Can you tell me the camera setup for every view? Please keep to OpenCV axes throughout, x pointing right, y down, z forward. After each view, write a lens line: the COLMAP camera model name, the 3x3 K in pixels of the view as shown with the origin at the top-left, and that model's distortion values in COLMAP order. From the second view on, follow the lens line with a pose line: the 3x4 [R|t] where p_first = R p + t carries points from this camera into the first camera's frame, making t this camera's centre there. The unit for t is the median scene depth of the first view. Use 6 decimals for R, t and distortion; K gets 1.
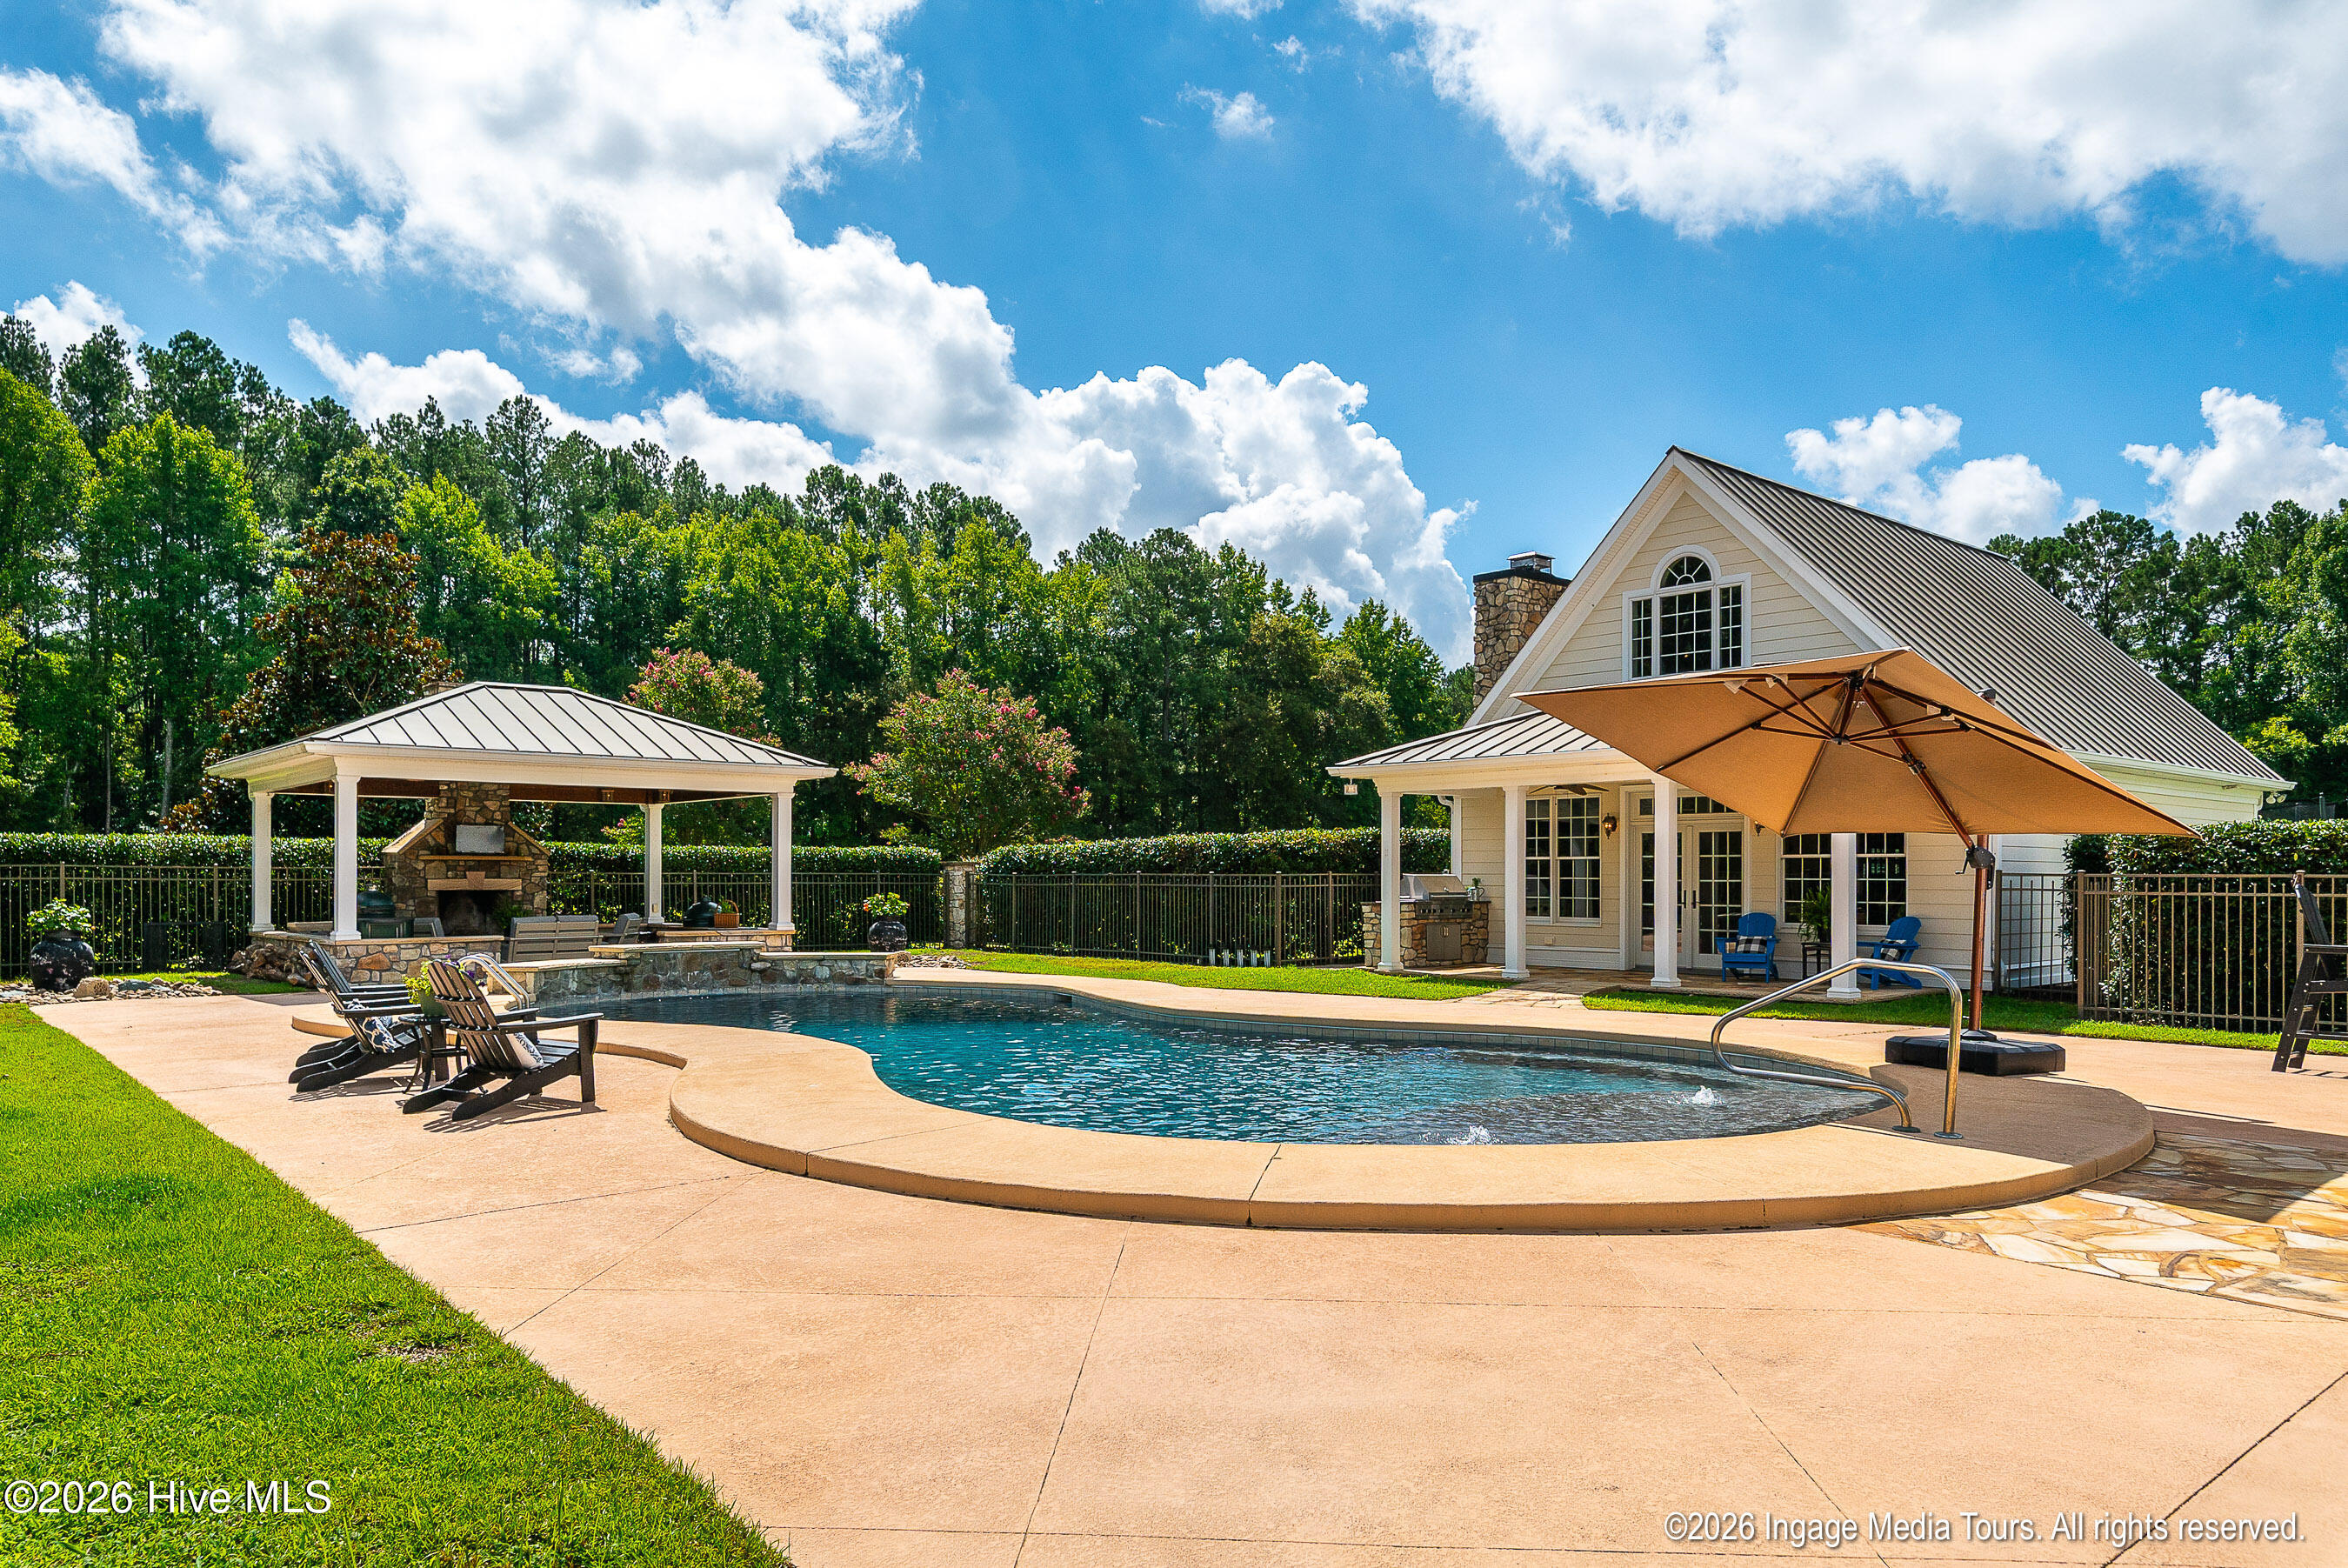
lens RADIAL K [[1514.1, 0, 1175.0], [0, 1514.1, 861.3], [0, 0, 1]] dist [-0.002634, 0.003186]
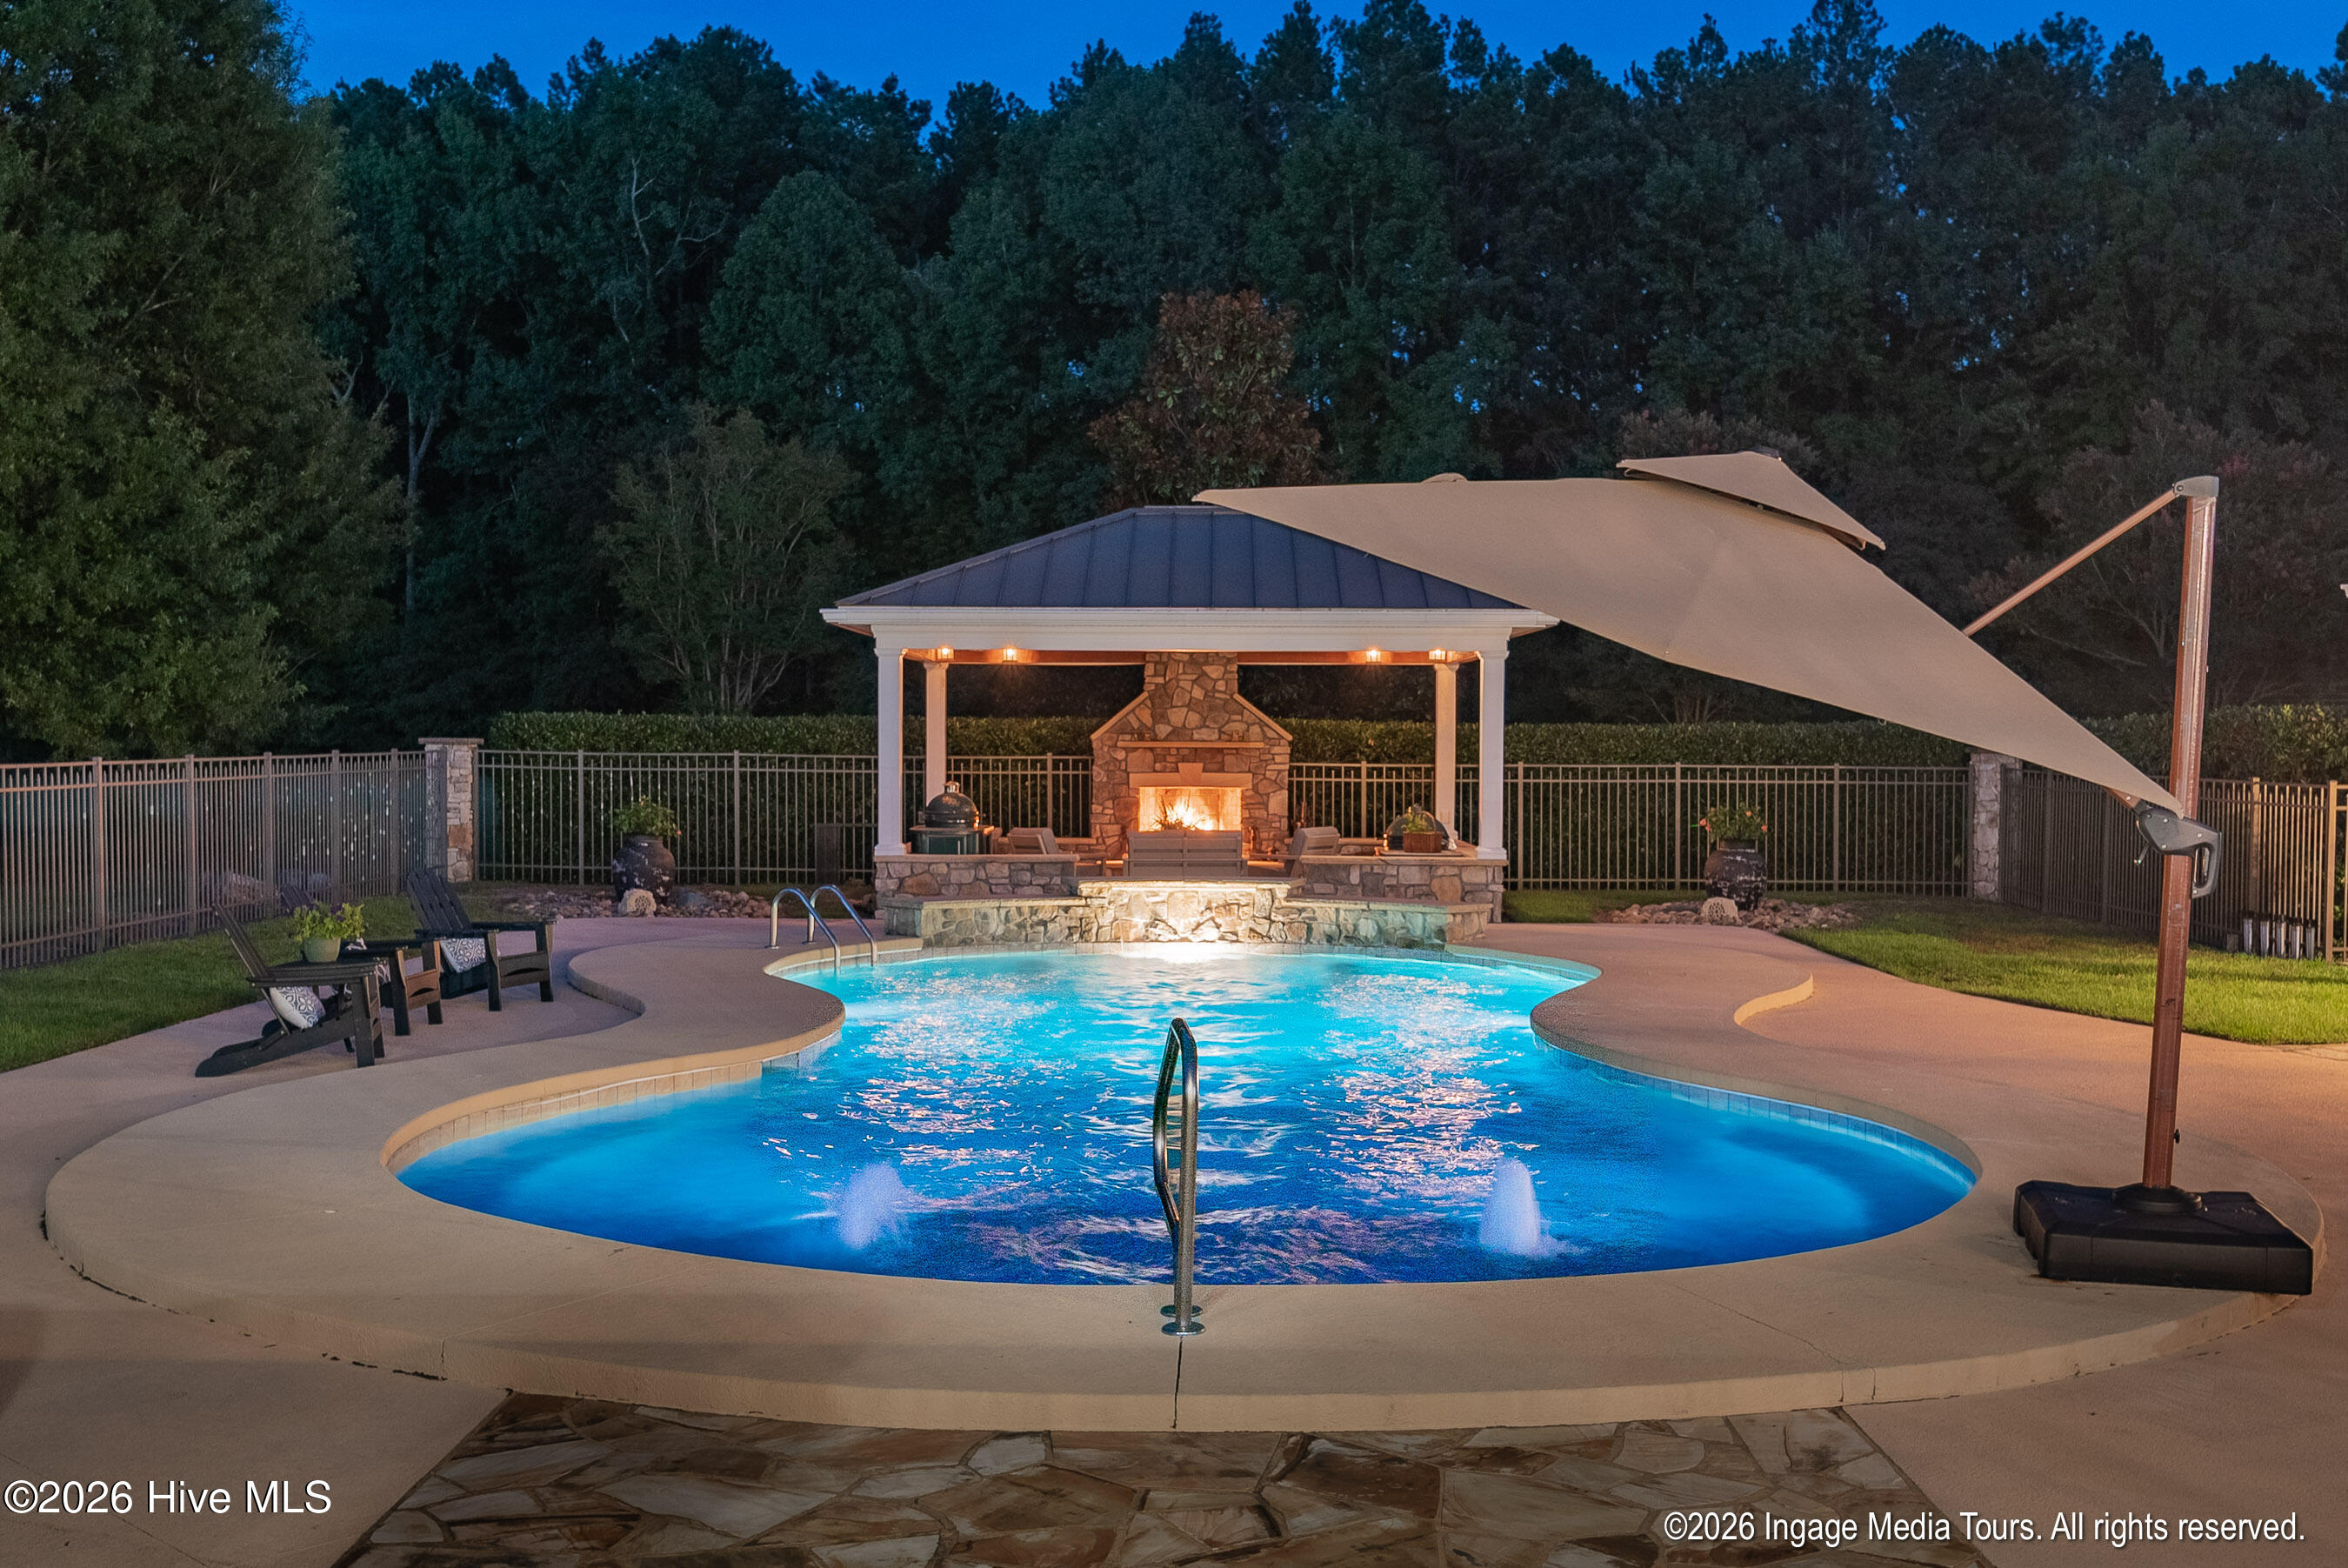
lens RADIAL K [[2544.7, 0, 1317.3], [0, 2544.7, 770.0], [0, 0, 1]] dist [0.062976, 0.000000]
pose [[0.772958, 0.015870, -0.634258, 0.367006], [-0.000412, 0.999699, 0.024513, -0.019845], [0.634457, -0.018686, 0.772732, 0.079138]]
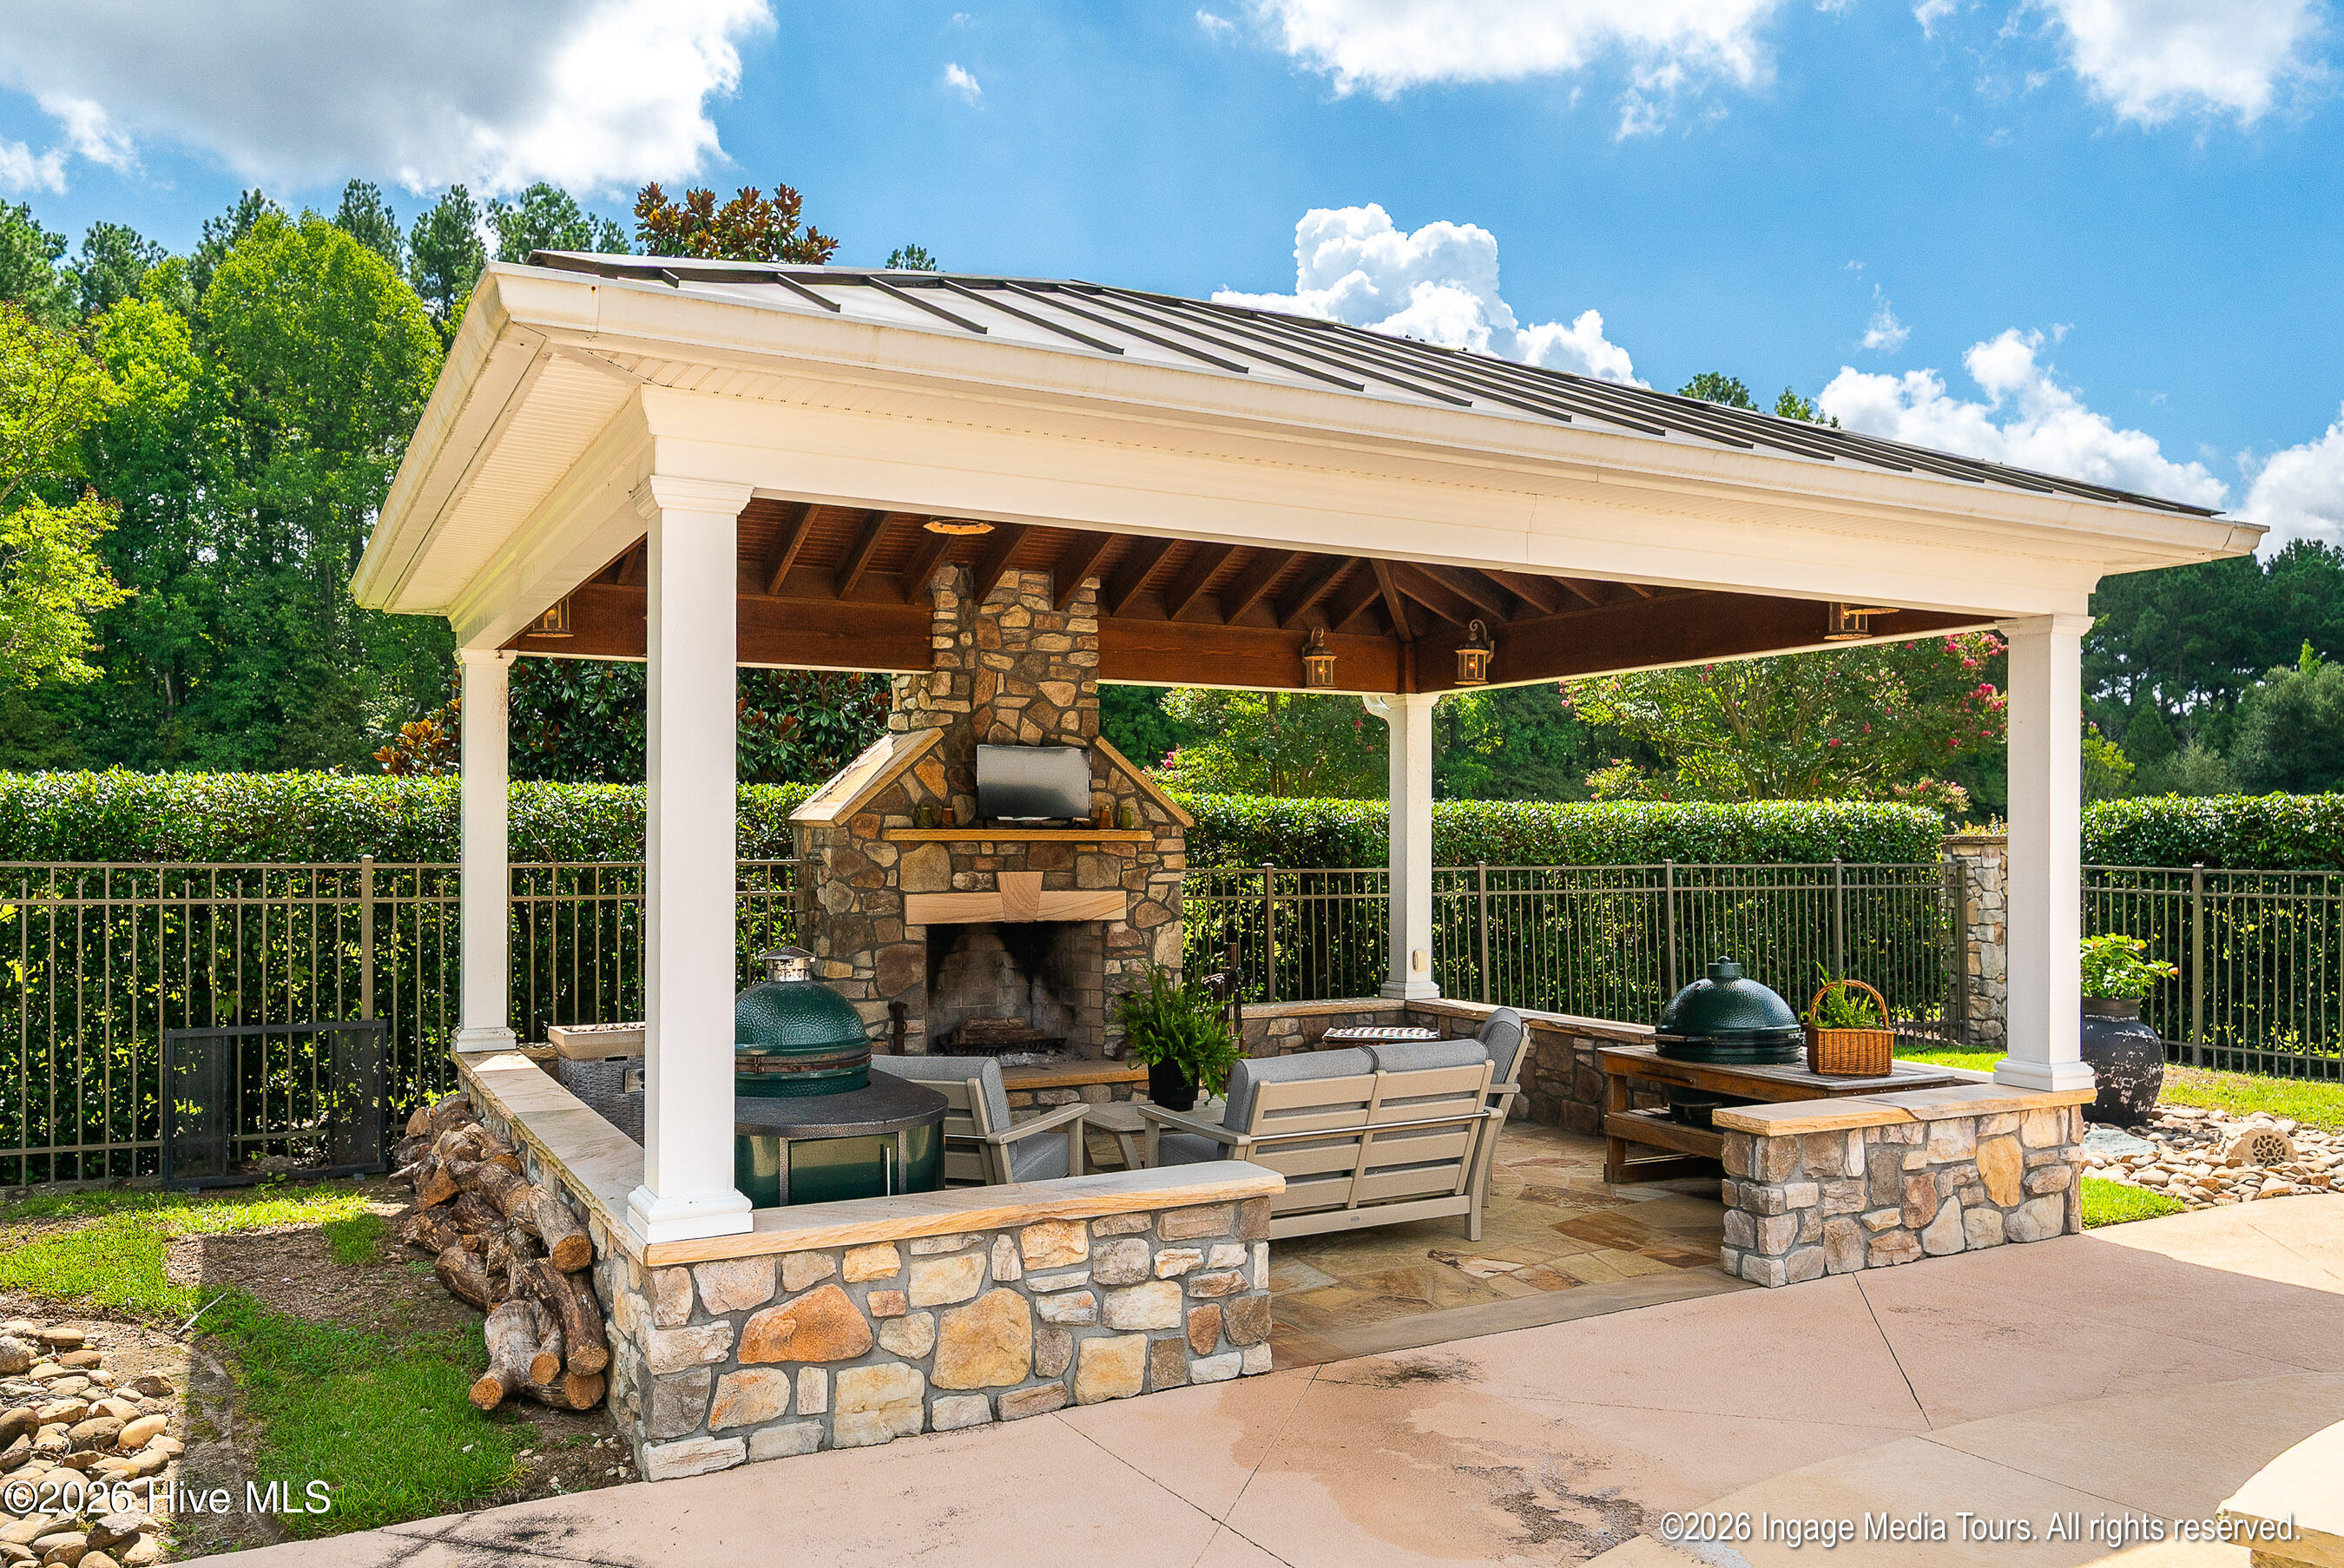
lens RADIAL K [[1713.3, 0, 1161.6], [0, 1713.3, 806.8], [0, 0, 1]] dist [-0.003767, 0.000887]
pose [[0.970130, -0.000721, -0.242585, -0.321629], [-0.000851, 0.999979, -0.006376, -0.006399], [0.242585, 0.006392, 0.970109, 0.591704]]
